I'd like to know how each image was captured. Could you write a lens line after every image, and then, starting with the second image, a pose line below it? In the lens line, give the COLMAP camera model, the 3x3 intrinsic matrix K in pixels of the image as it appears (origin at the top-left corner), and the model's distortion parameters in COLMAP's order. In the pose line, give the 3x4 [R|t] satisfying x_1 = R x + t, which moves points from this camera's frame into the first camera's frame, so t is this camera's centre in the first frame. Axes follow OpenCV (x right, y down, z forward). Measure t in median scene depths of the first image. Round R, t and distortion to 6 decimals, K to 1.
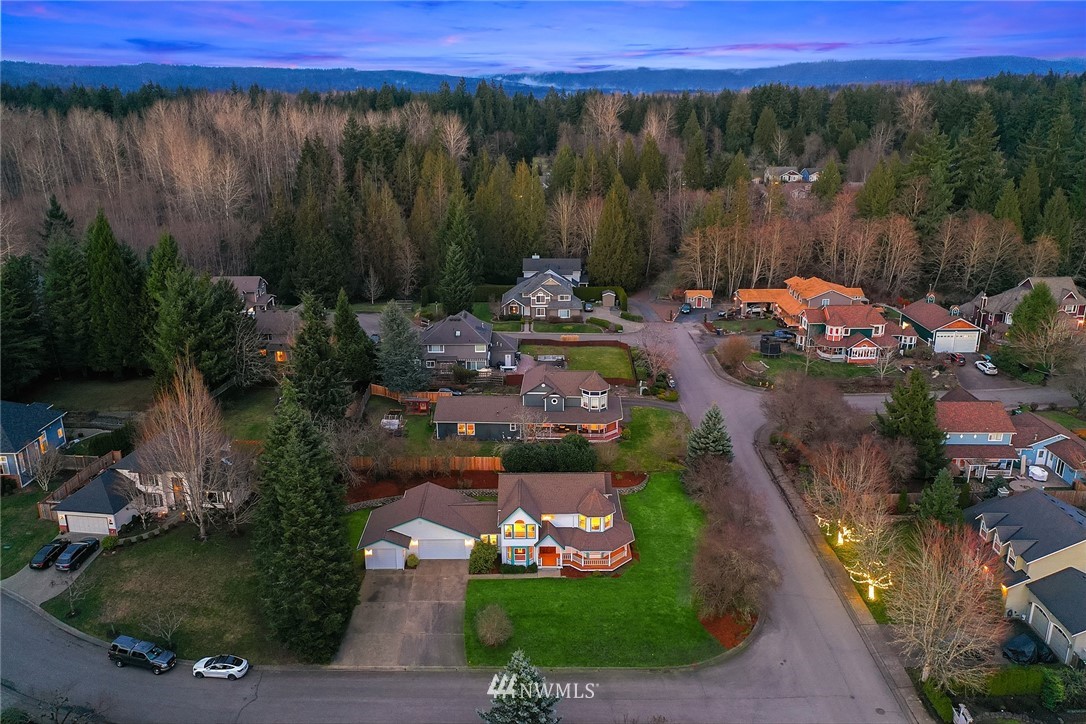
lens RADIAL K [[862.6, 0, 541.1], [0, 862.6, 362.5], [0, 0, 1]] dist [0.013209, 0.004555]
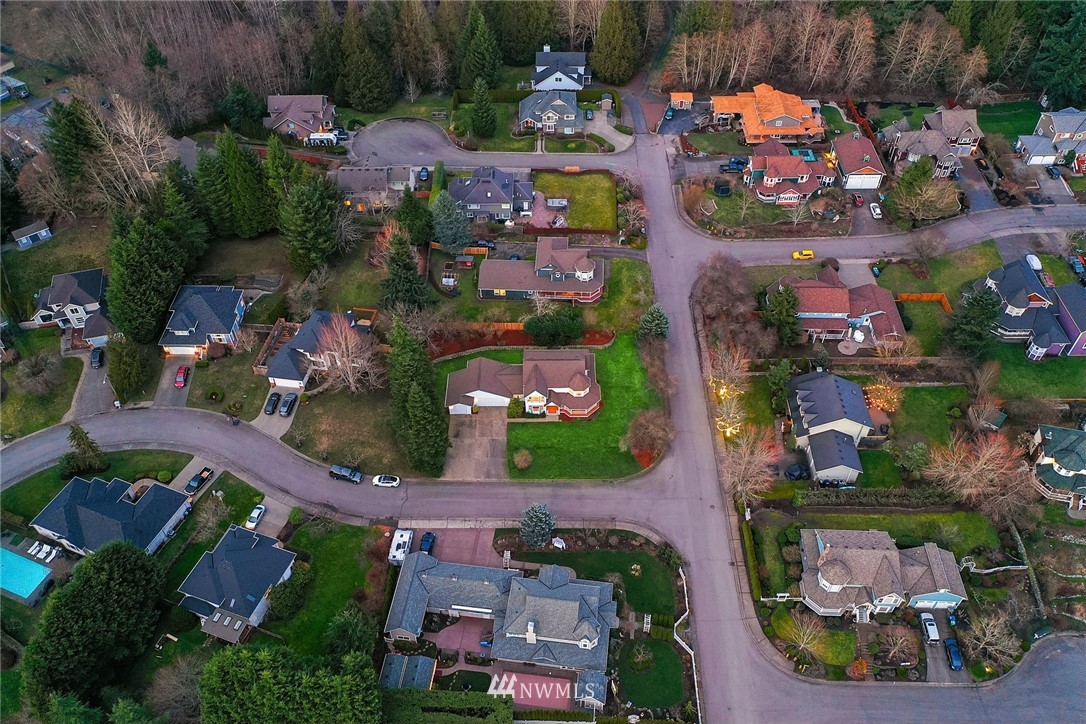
lens RADIAL K [[862.6, 0, 541.1], [0, 862.6, 362.7], [0, 0, 1]] dist [0.013209, 0.004555]
pose [[0.999862, 0.003563, -0.016204, 0.014721], [0.004756, 0.874139, 0.485653, -0.722578], [0.015895, -0.485664, 0.874001, -0.508467]]
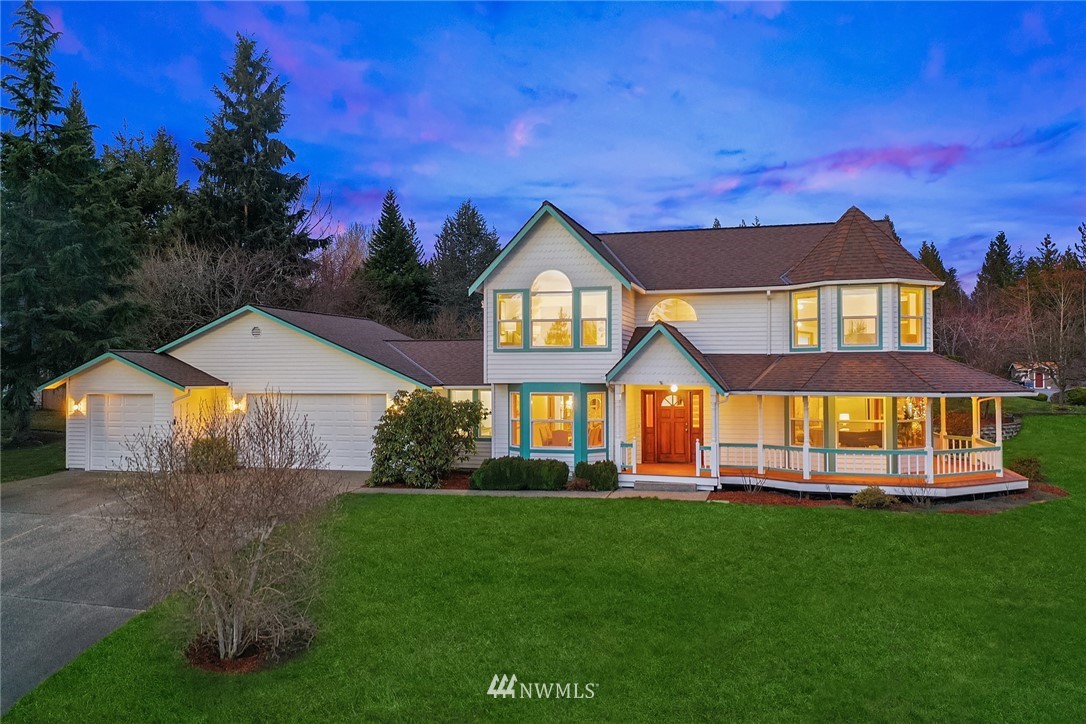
lens RADIAL K [[862.6, 0, 550.4], [0, 862.6, 359.0], [0, 0, 1]] dist [0.013209, 0.004555]
pose [[0.960193, -0.008800, -0.279198, 0.047841], [-0.082525, 0.945953, -0.313629, 0.285988], [0.266868, 0.324185, 0.907571, 0.749531]]
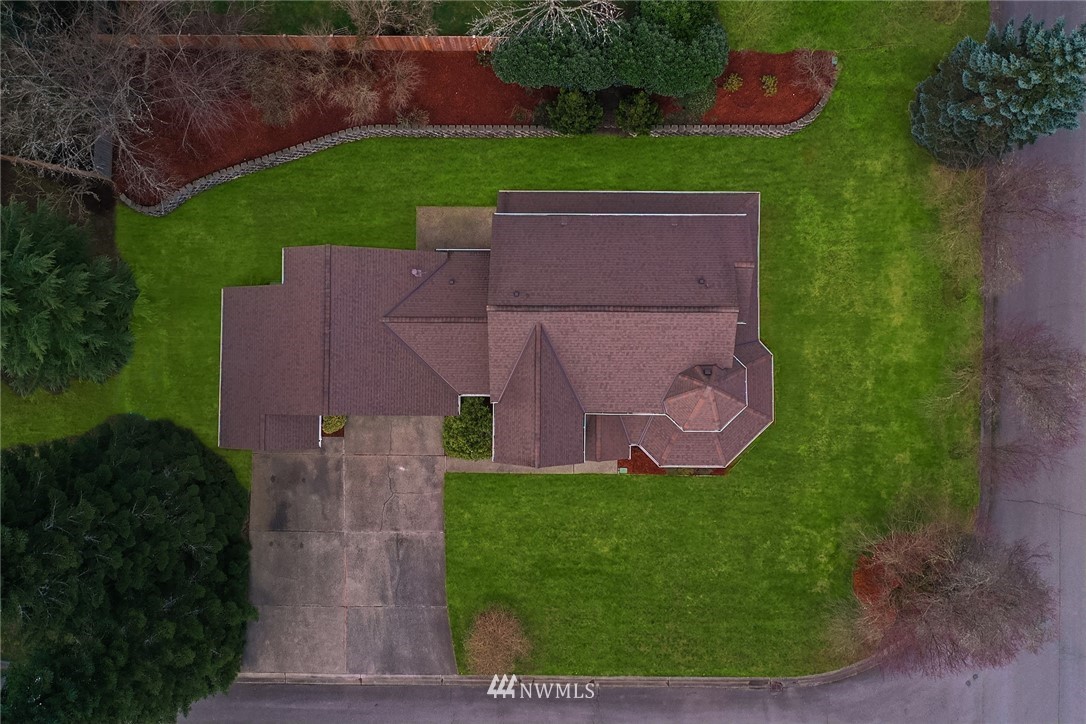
lens RADIAL K [[862.6, 0, 536.3], [0, 862.6, 362.1], [0, 0, 1]] dist [0.013209, 0.004555]
pose [[0.999669, 0.016487, -0.019730, -0.017726], [0.013156, 0.331309, 0.943431, -0.272916], [0.022091, -0.943378, 0.330982, 0.874164]]
